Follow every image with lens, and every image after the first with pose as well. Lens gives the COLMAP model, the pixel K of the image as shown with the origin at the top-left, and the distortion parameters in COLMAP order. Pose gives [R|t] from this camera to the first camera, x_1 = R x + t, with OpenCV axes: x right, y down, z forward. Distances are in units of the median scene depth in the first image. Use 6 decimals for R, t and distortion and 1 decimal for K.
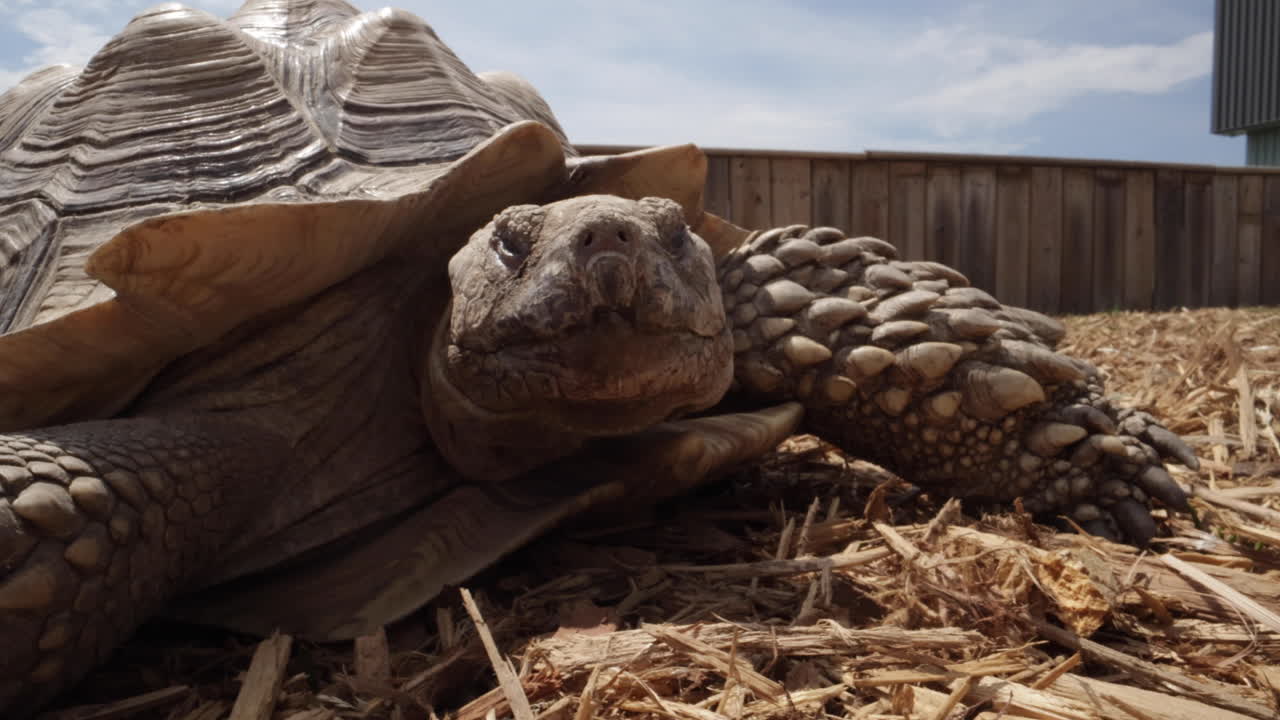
lens RADIAL K [[948.8, 0, 640.0], [0, 948.8, 360.0], [0, 0, 1]] dist [-0.123749, 0.064457]
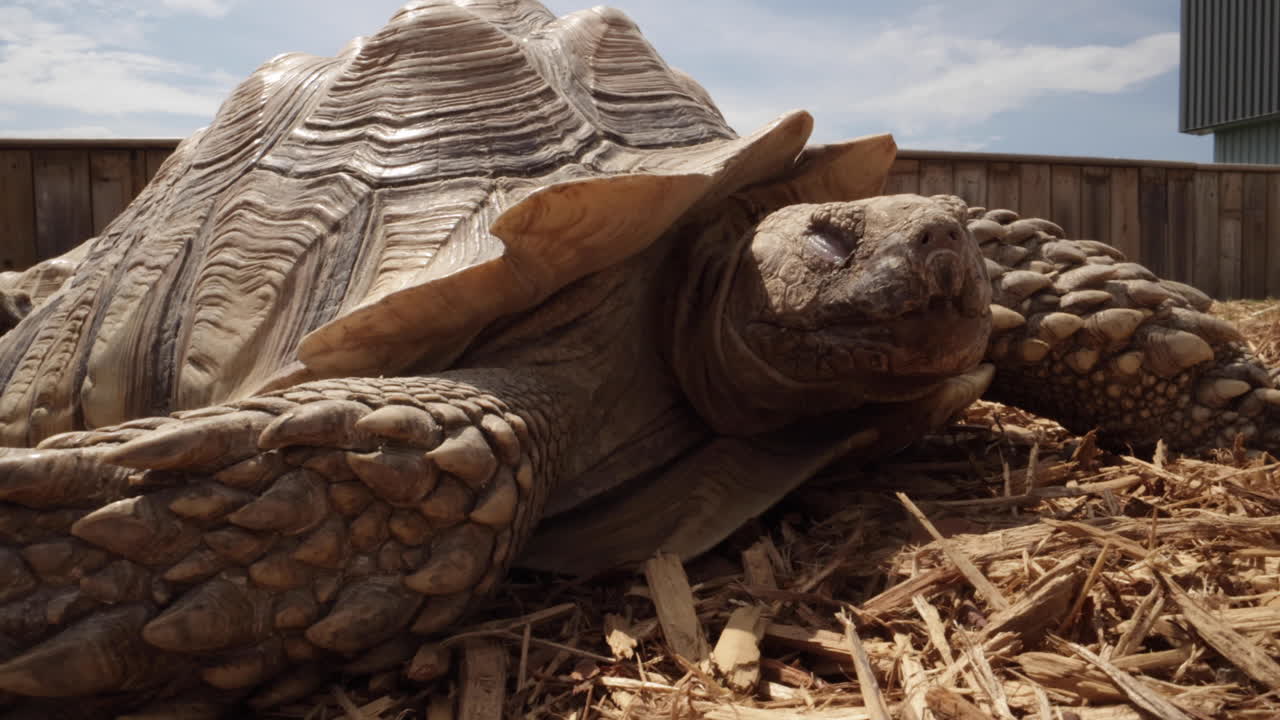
lens RADIAL K [[949.0, 0, 638.5], [0, 949.0, 327.6], [0, 0, 1]] dist [-0.133336, 0.069939]
pose [[0.999737, -0.002206, 0.022832, -0.298222], [0.002927, 0.999497, -0.031570, 0.038348], [-0.022751, 0.031629, 0.999241, -0.104136]]
